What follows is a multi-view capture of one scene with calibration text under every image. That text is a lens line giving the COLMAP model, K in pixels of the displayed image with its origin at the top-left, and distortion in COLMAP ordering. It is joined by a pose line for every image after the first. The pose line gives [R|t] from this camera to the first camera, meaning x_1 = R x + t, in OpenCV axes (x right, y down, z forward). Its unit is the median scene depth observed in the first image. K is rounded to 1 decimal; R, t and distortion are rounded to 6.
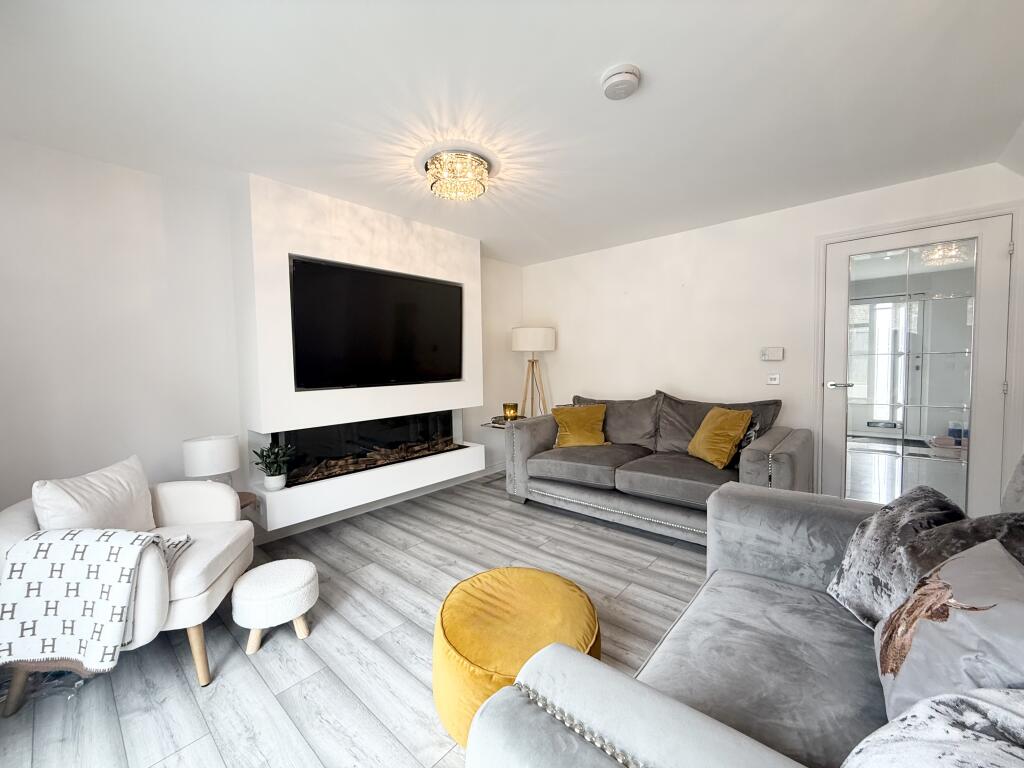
lens RADIAL K [[406.8, 0, 508.1], [0, 406.8, 382.6], [0, 0, 1]] dist [-0.012465, -0.000198]
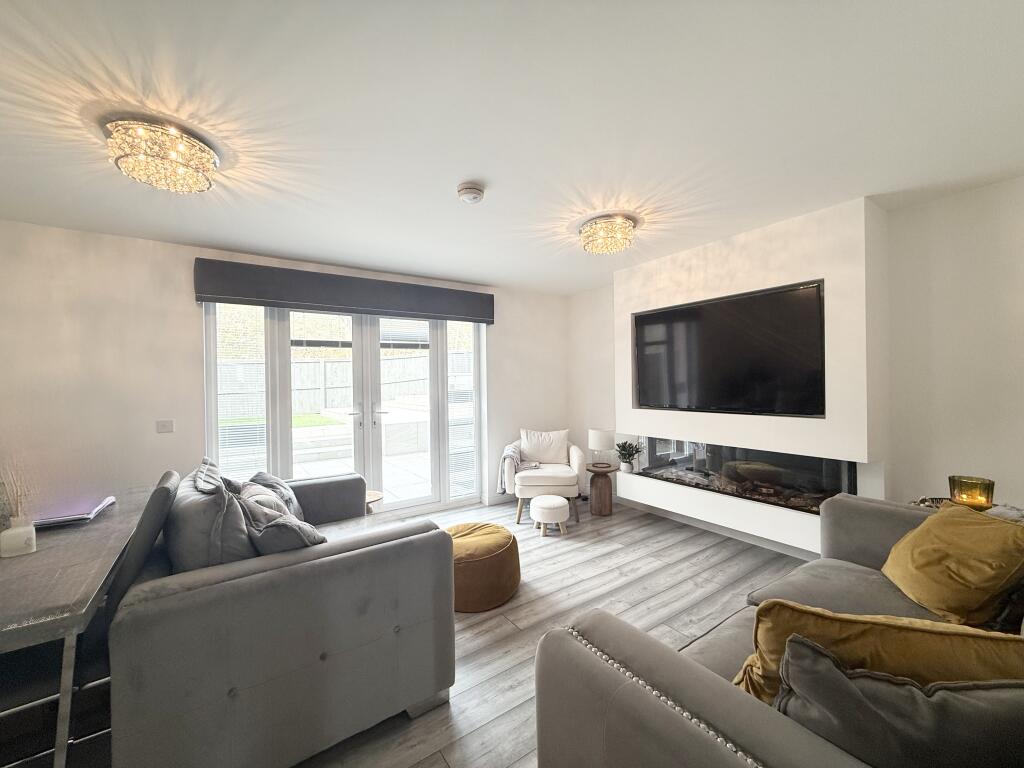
lens RADIAL K [[406.8, 0, 509.9], [0, 406.8, 382.7], [0, 0, 1]] dist [-0.012465, -0.000198]
pose [[-0.249979, 0.024428, -0.967943, 0.870882], [-0.027254, 0.999108, 0.032253, -0.092375], [0.967868, 0.034443, -0.249090, 0.830615]]
